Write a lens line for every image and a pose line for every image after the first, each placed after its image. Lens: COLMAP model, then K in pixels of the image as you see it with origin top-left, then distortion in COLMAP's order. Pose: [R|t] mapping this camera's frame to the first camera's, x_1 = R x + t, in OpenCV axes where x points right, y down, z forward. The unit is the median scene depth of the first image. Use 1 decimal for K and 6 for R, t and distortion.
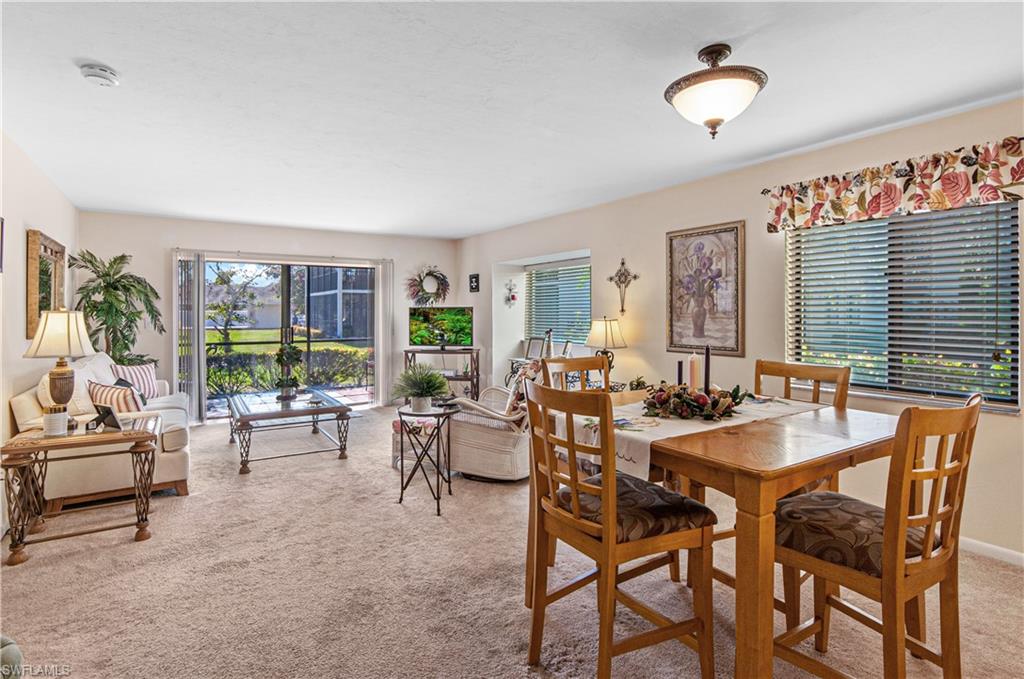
lens RADIAL K [[529.1, 0, 524.5], [0, 529.1, 312.4], [0, 0, 1]] dist [0.012007, 0.004461]
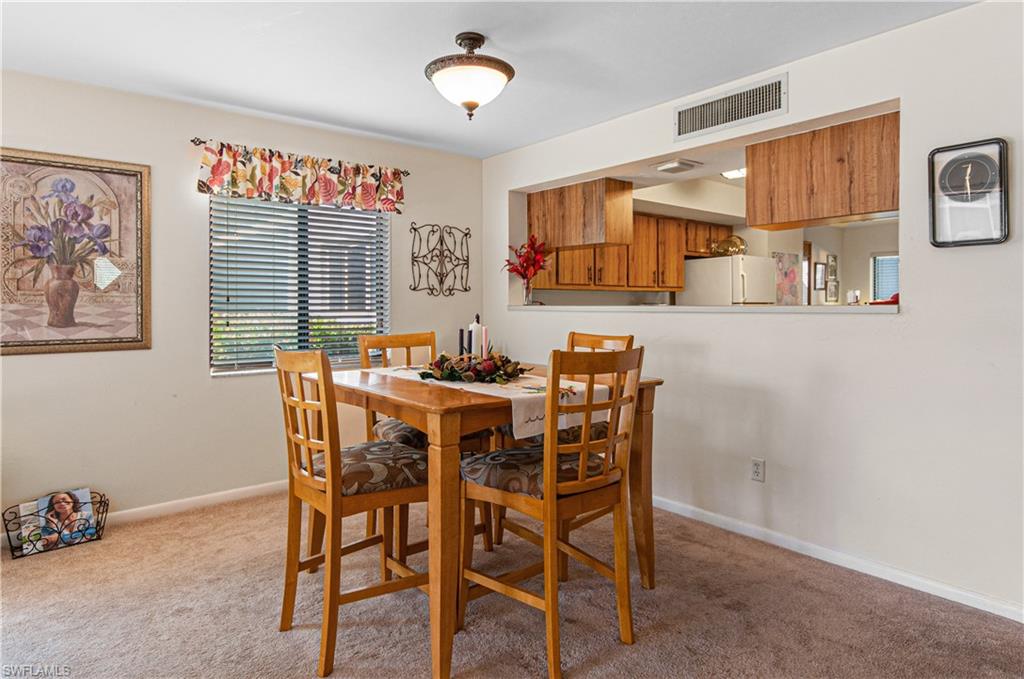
lens RADIAL K [[609.6, 0, 501.7], [0, 609.6, 302.4], [0, 0, 1]] dist [-0.003395, 0.000232]
pose [[-0.095872, 0.005537, 0.995378, -0.457104], [0.002531, 0.999983, -0.005319, 0.023141], [-0.995390, 0.002010, -0.095884, 0.549202]]
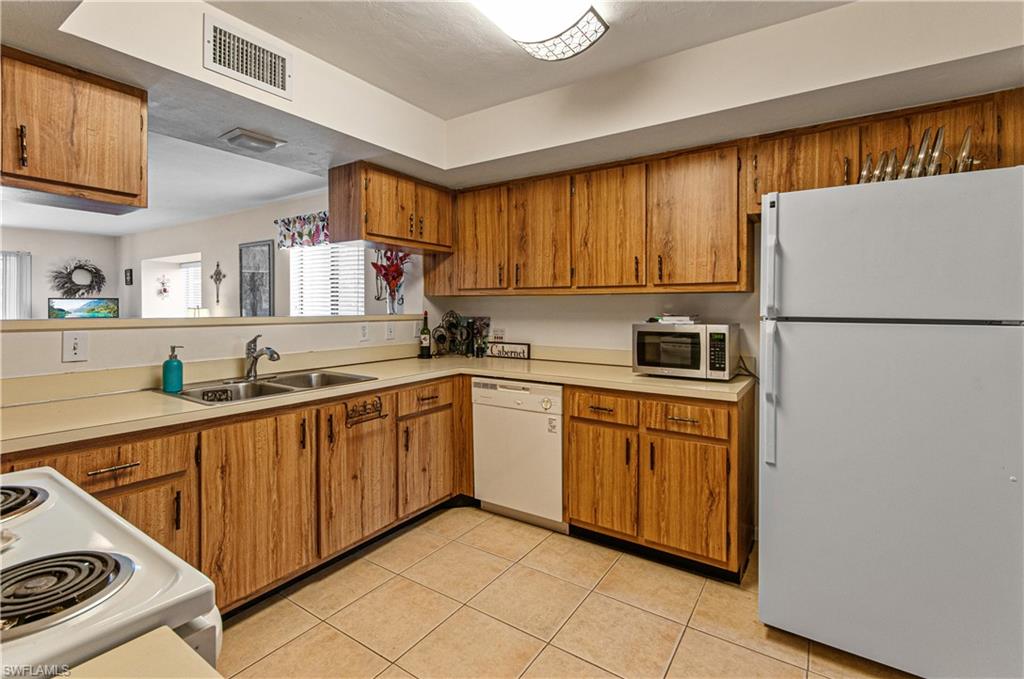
lens RADIAL K [[467.5, 0, 514.7], [0, 467.5, 315.8], [0, 0, 1]] dist [0.004606, -0.003911]
pose [[0.916984, -0.003488, 0.398908, 0.480132], [-0.003653, 0.999846, 0.017139, 0.011966], [-0.398907, -0.017174, 0.916831, -0.431296]]
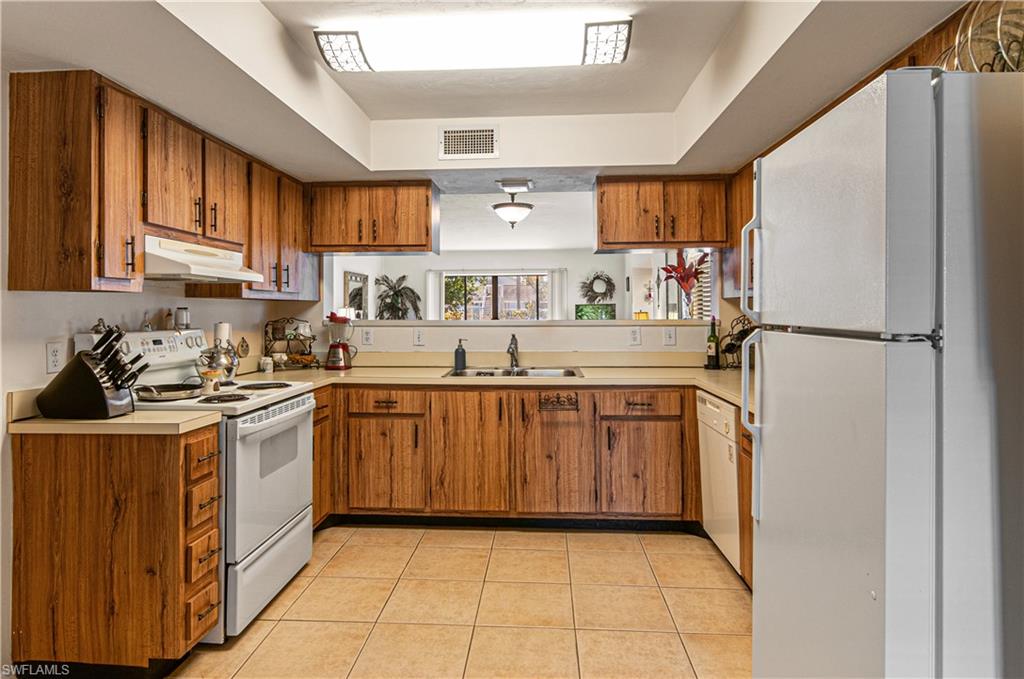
lens RADIAL K [[609.6, 0, 509.2], [0, 609.6, 310.1], [0, 0, 1]] dist [-0.003395, 0.000232]
pose [[0.817198, -0.003821, -0.576344, 0.911817], [0.003376, 0.999993, -0.001843, 0.010530], [0.576347, -0.000440, 0.817205, -0.558719]]
